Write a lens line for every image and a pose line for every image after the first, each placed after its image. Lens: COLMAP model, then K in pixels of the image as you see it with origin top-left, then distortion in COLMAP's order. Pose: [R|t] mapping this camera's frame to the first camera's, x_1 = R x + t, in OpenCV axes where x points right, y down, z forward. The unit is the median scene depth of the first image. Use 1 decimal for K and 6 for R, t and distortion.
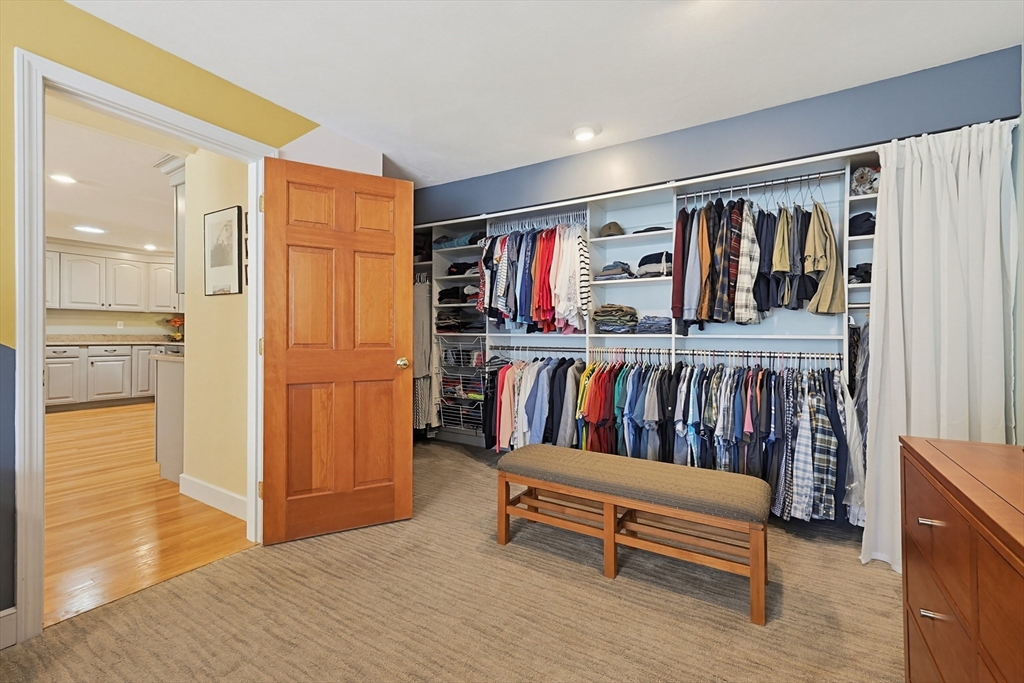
lens RADIAL K [[438.0, 0, 517.6], [0, 438.0, 339.9], [0, 0, 1]] dist [-0.003389, -0.000645]
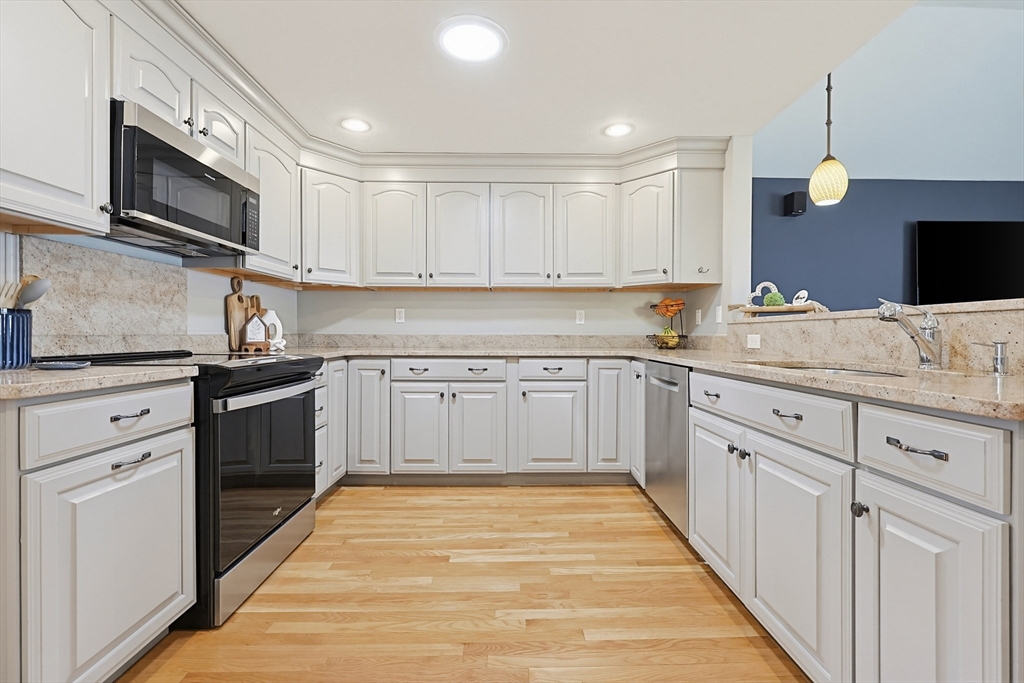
lens RADIAL K [[438.0, 0, 526.1], [0, 438.0, 337.2], [0, 0, 1]] dist [-0.003389, -0.000645]
pose [[0.560717, -0.002476, -0.828004, -0.538651], [-0.004246, 0.999974, -0.005865, -0.006580], [0.827997, 0.006805, 0.560692, 0.687511]]
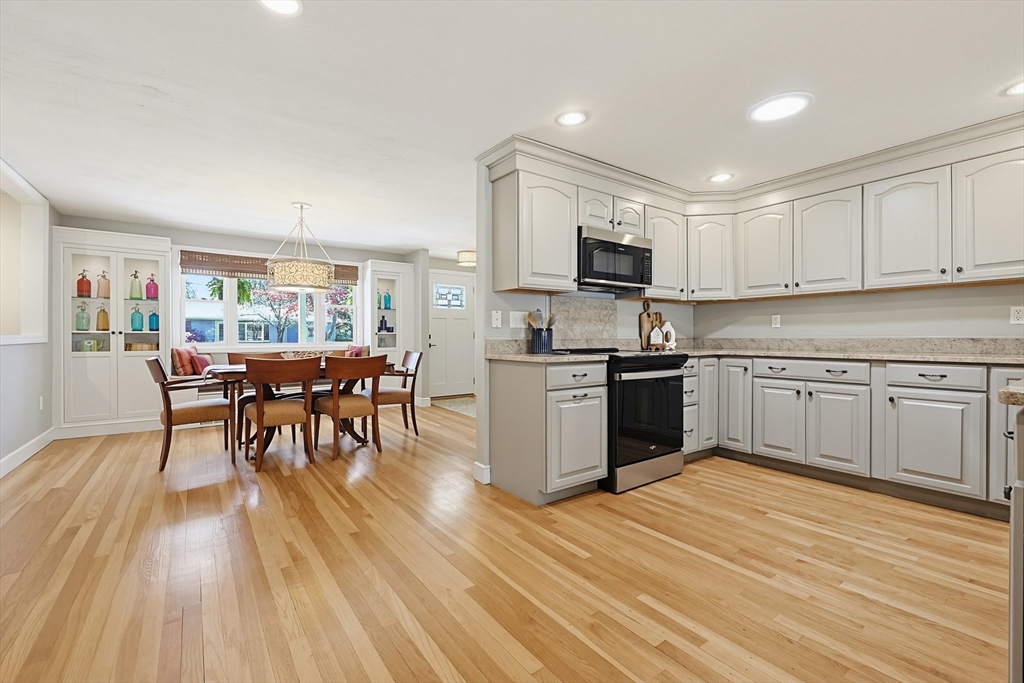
lens RADIAL K [[438.0, 0, 506.2], [0, 438.0, 341.5], [0, 0, 1]] dist [-0.003389, -0.000645]
pose [[-0.384366, -0.000890, -0.923181, -0.362148], [-0.008532, 0.999960, 0.002588, -0.006248], [0.923142, 0.008871, -0.384358, 0.752924]]
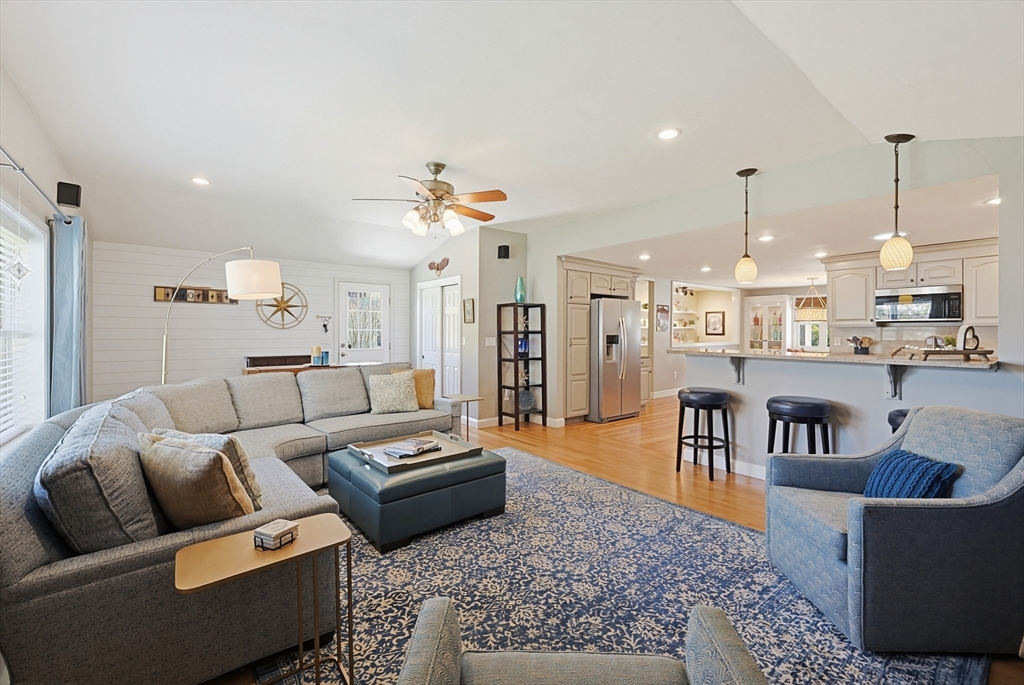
lens RADIAL K [[438.0, 0, 515.2], [0, 438.0, 336.5], [0, 0, 1]] dist [-0.003389, -0.000645]
pose [[-0.938197, -0.014700, 0.345790, -0.480962], [-0.010115, 0.999835, 0.015062, -0.046929], [-0.345955, 0.010634, -0.938191, 1.794635]]
